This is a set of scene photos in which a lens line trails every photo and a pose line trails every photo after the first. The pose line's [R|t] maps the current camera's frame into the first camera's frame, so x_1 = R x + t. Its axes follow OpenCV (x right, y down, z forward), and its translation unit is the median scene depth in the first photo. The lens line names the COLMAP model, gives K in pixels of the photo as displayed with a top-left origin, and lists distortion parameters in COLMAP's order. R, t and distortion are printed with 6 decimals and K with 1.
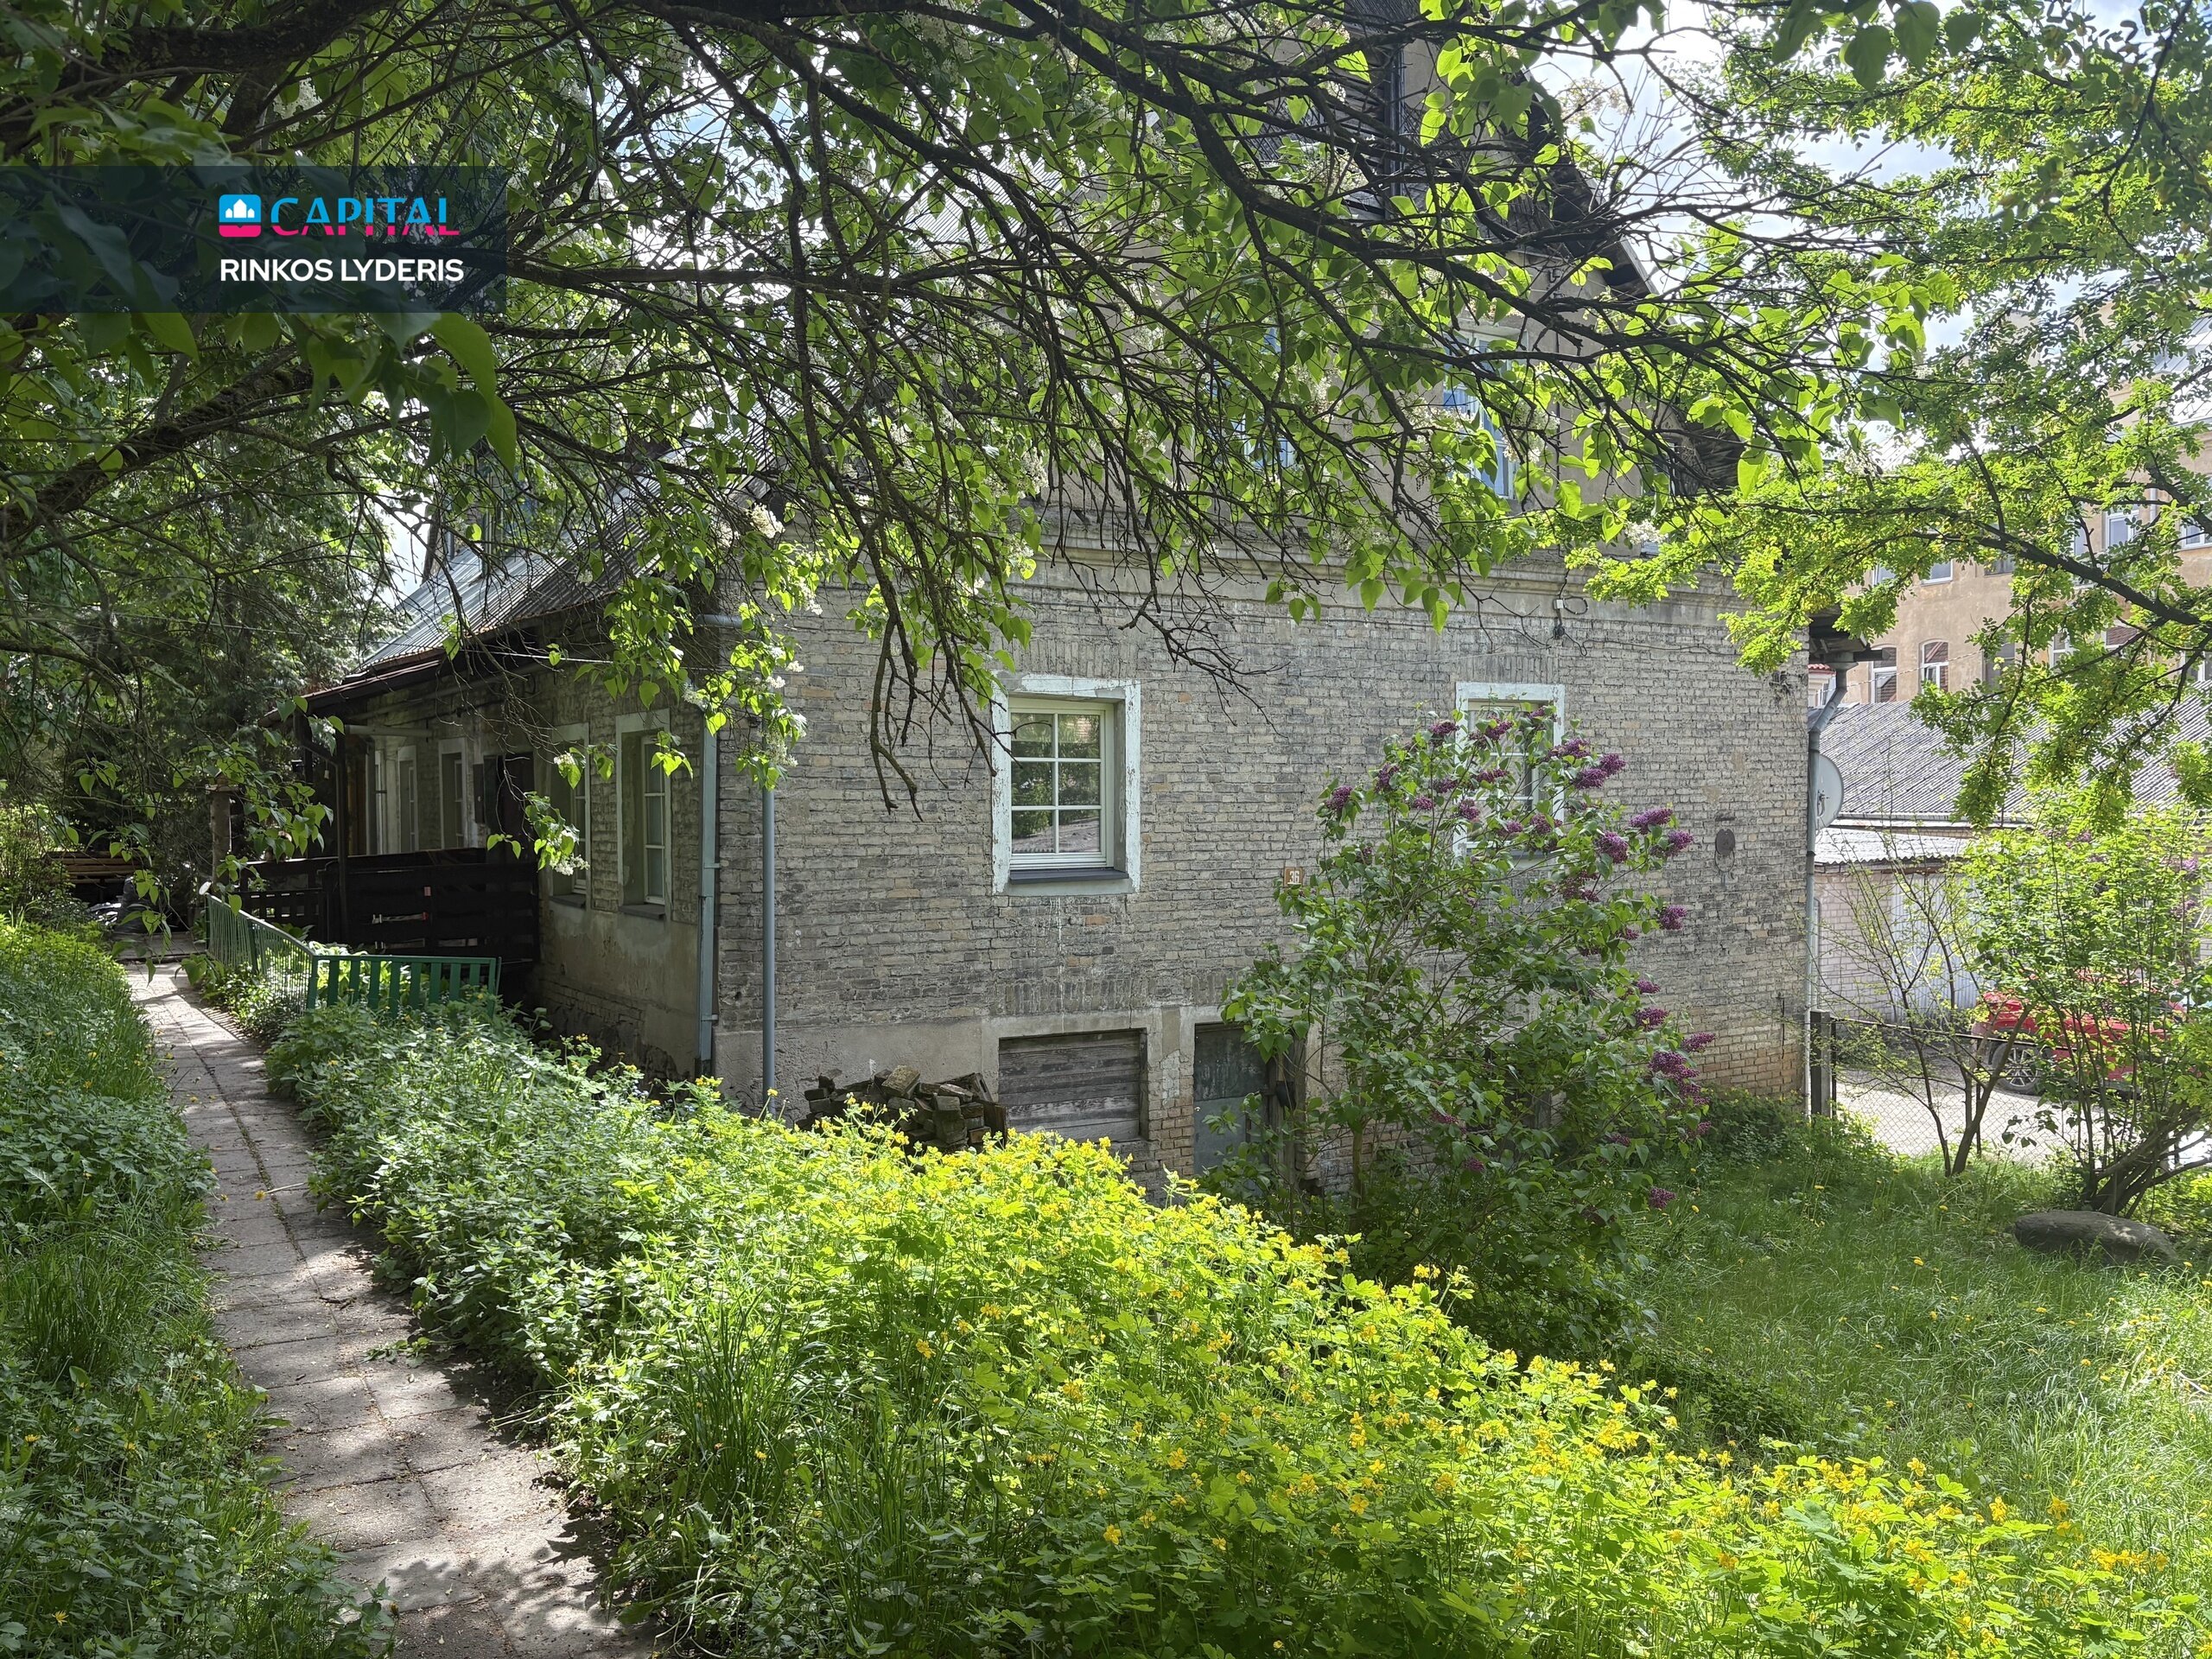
lens RADIAL K [[1672.1, 0, 1094.0], [0, 1672.1, 840.1], [0, 0, 1]] dist [0.046570, -0.027905]
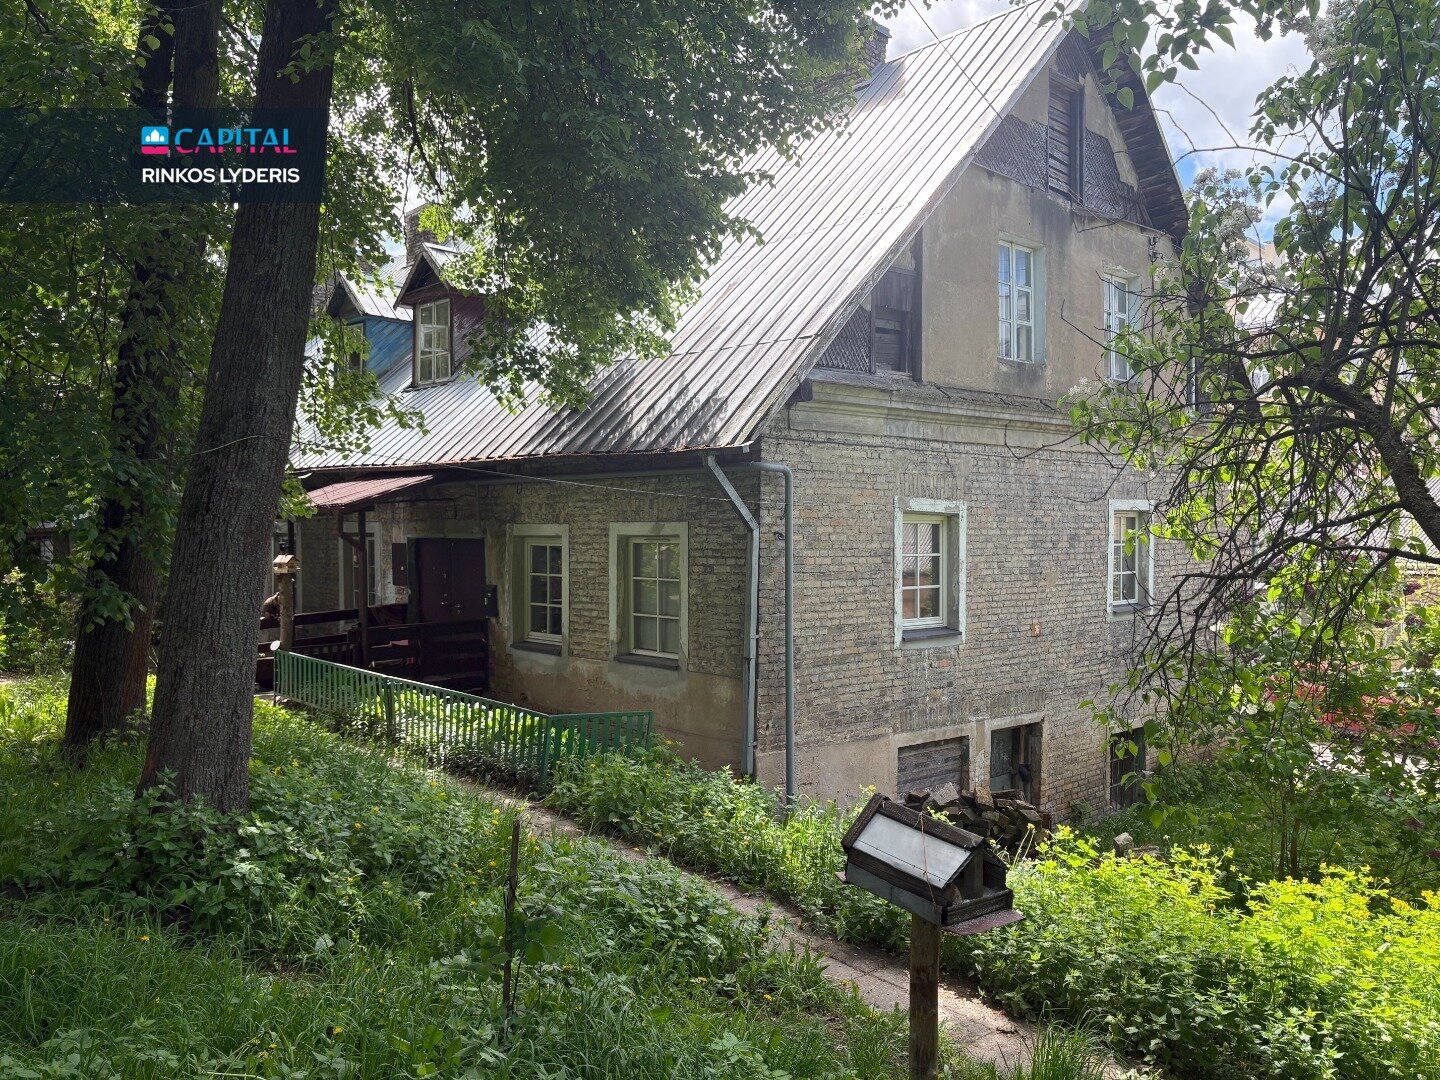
lens RADIAL K [[1091.3, 0, 714.1], [0, 1091.3, 547.1], [0, 0, 1]] dist [0.031836, -0.027519]
pose [[0.984483, 0.003469, 0.175445, -1.085012], [-0.001024, 0.999901, -0.014025, -0.121272], [-0.175476, 0.013628, 0.984389, 0.244316]]
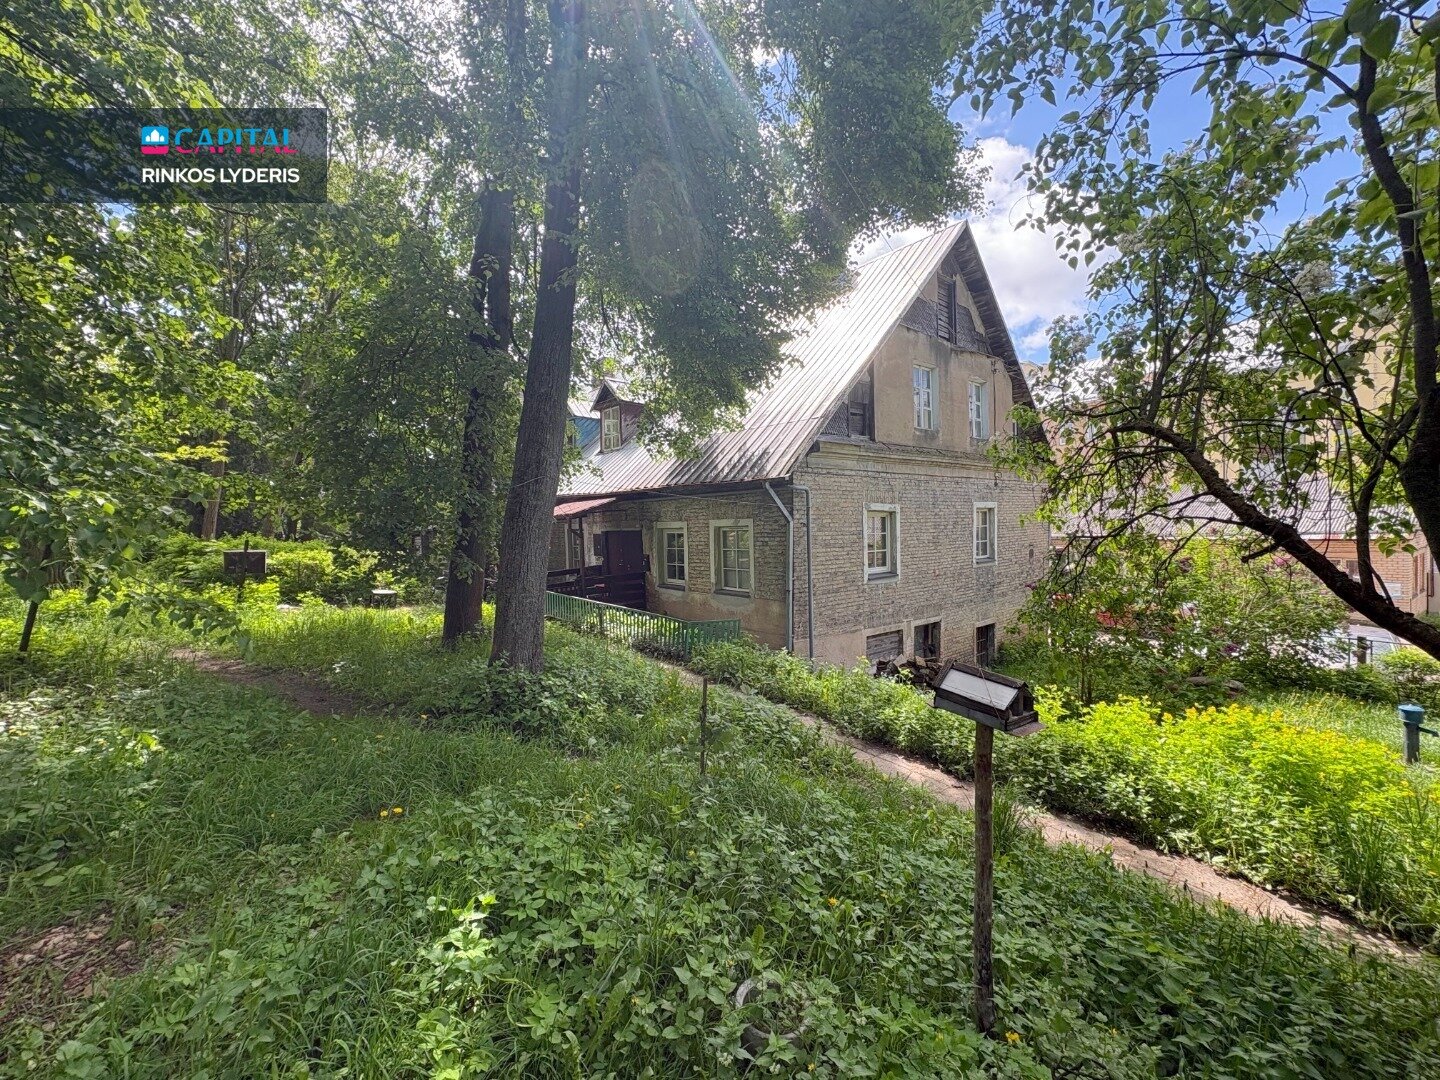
lens RADIAL K [[569.8, 0, 716.1], [0, 569.8, 539.2], [0, 0, 1]] dist [-0.001206, 0.001796]
pose [[0.991580, -0.019142, 0.128076, -1.186308], [0.020097, 0.999779, -0.006171, -0.112558], [-0.127930, 0.008693, 0.991745, 0.294227]]
